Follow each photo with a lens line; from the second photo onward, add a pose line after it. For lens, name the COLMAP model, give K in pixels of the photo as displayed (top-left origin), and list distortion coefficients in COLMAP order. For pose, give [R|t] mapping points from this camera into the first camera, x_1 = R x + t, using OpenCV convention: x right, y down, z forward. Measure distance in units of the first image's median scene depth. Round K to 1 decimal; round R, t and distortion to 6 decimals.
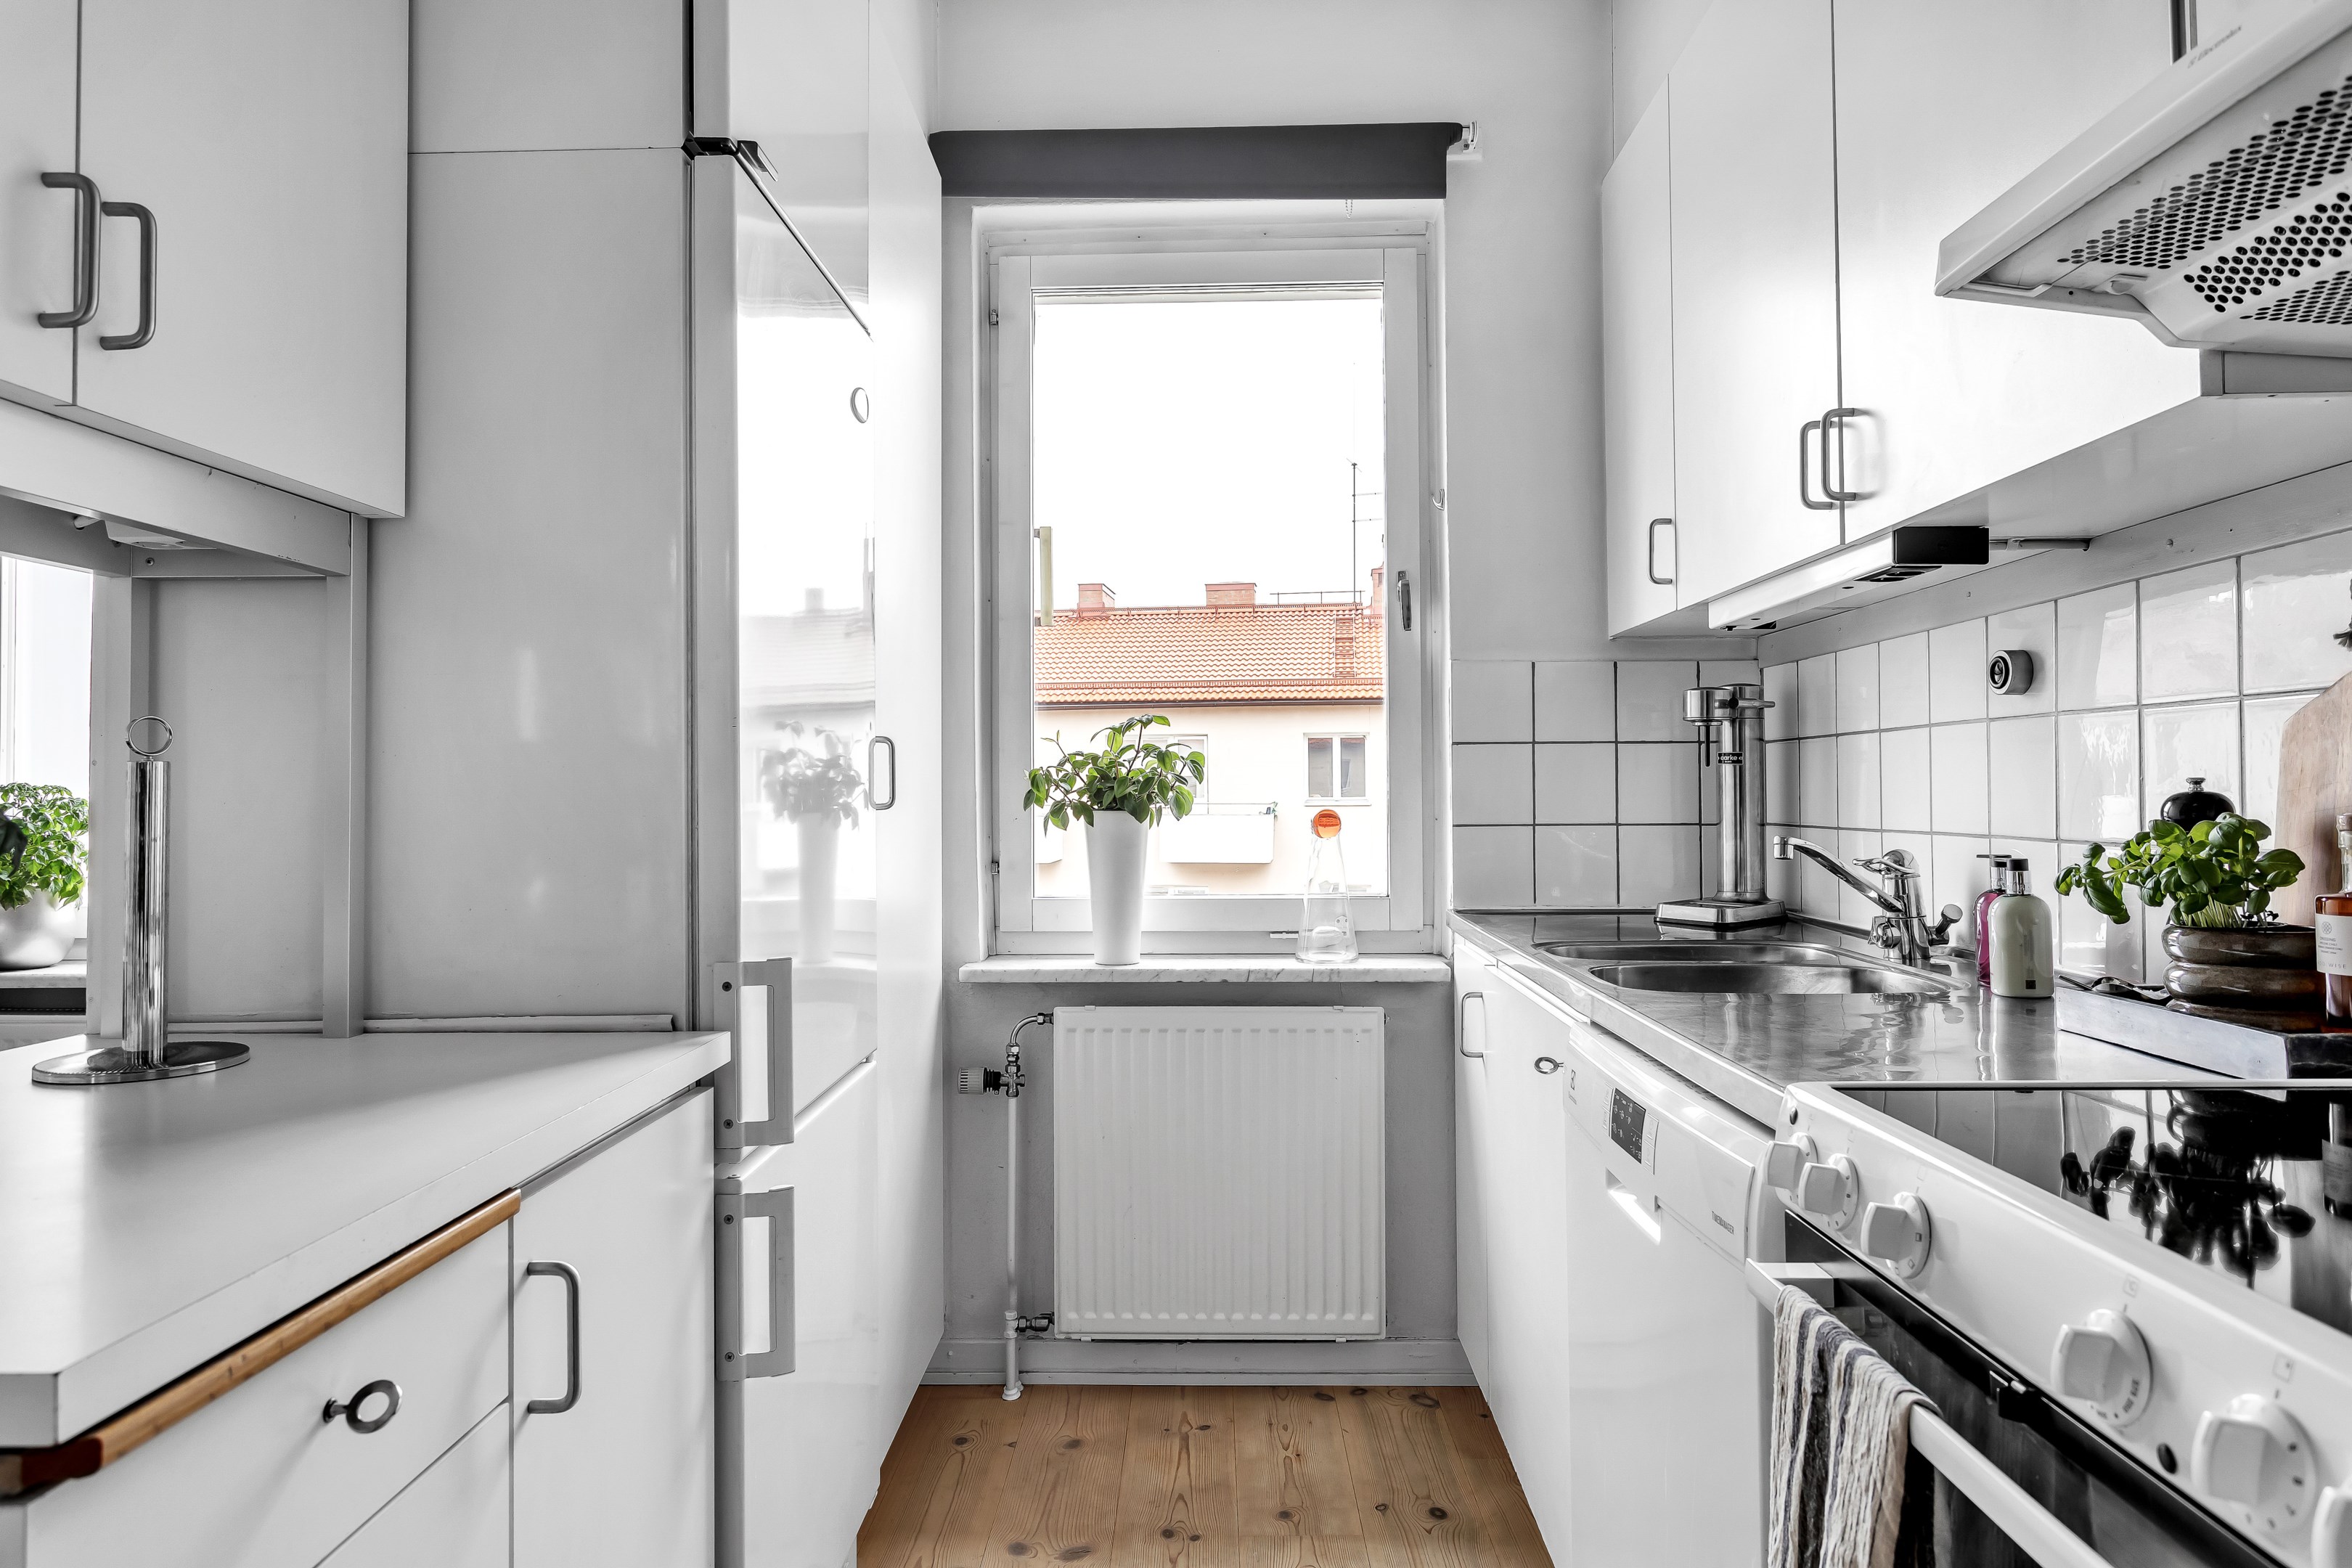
lens RADIAL K [[1403.2, 0, 1179.2], [0, 1403.2, 760.7], [0, 0, 1]] dist [-0.002857, 0.000247]
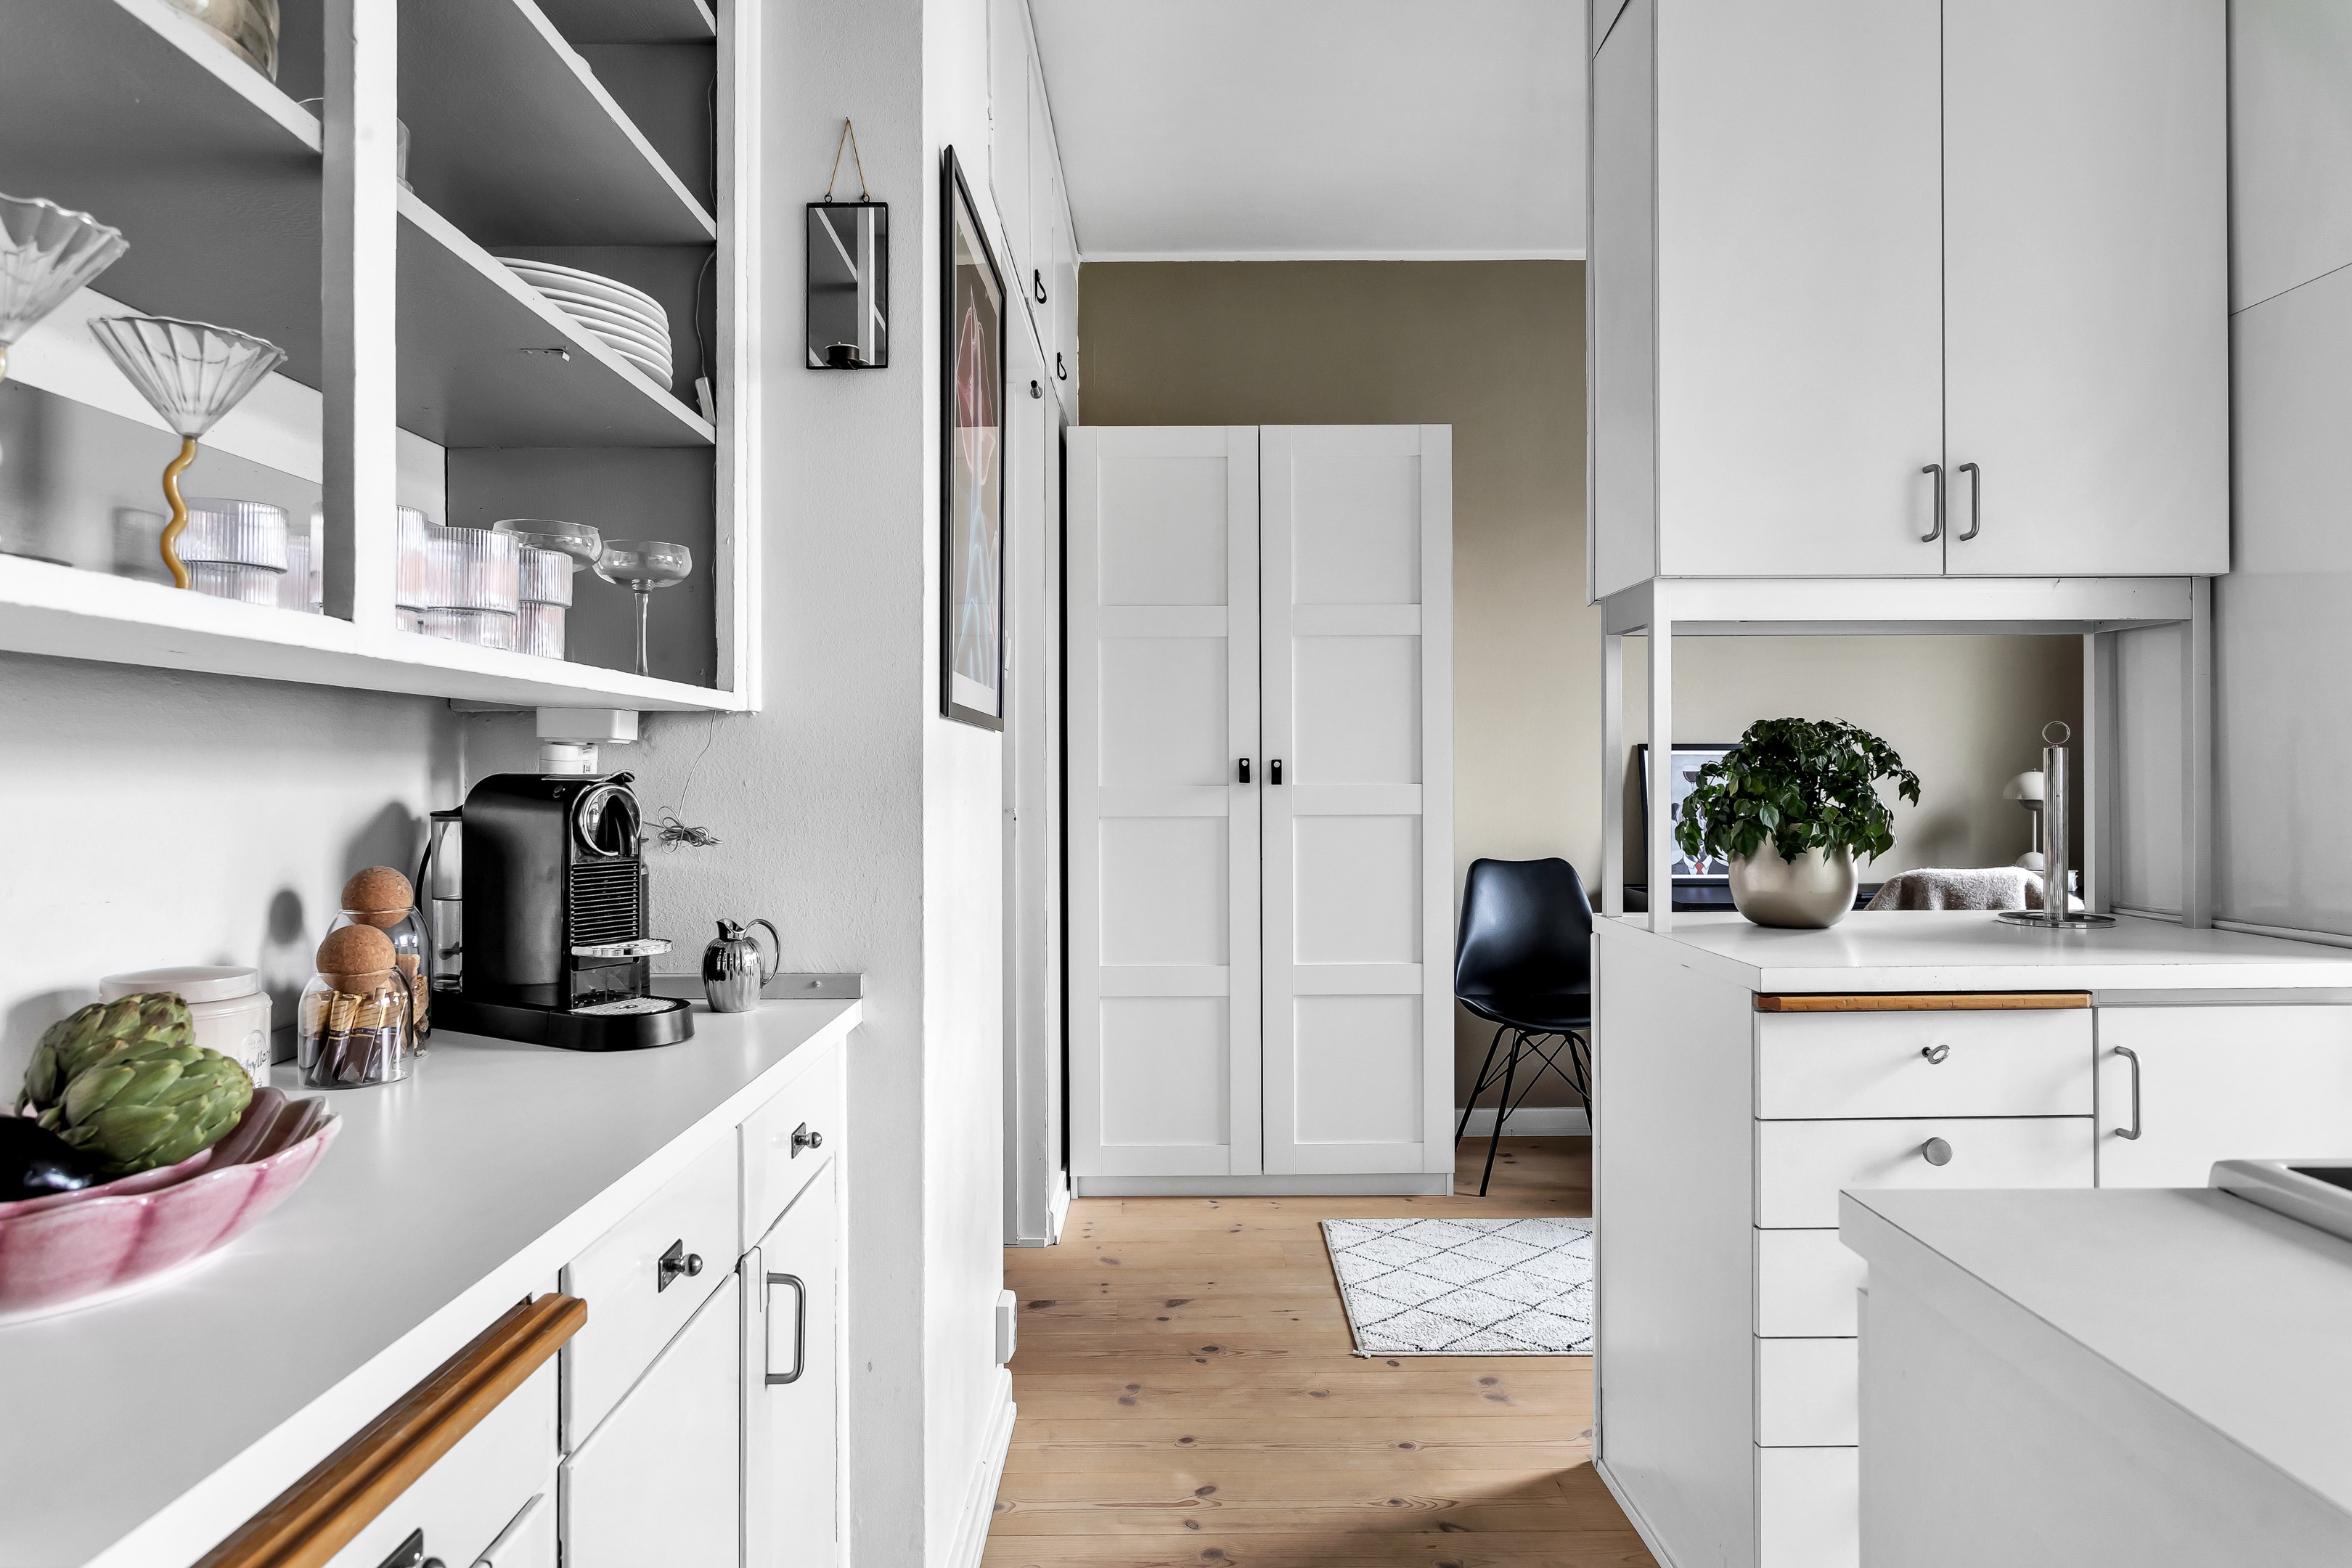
lens RADIAL K [[1403.2, 0, 1179.2], [0, 1403.2, 760.7], [0, 0, 1]] dist [-0.002857, 0.000247]
pose [[0.022483, -0.001513, -0.999746, 1.181268], [0.028911, 0.999582, -0.000862, -0.016300], [0.999329, -0.028884, 0.022517, -0.151877]]
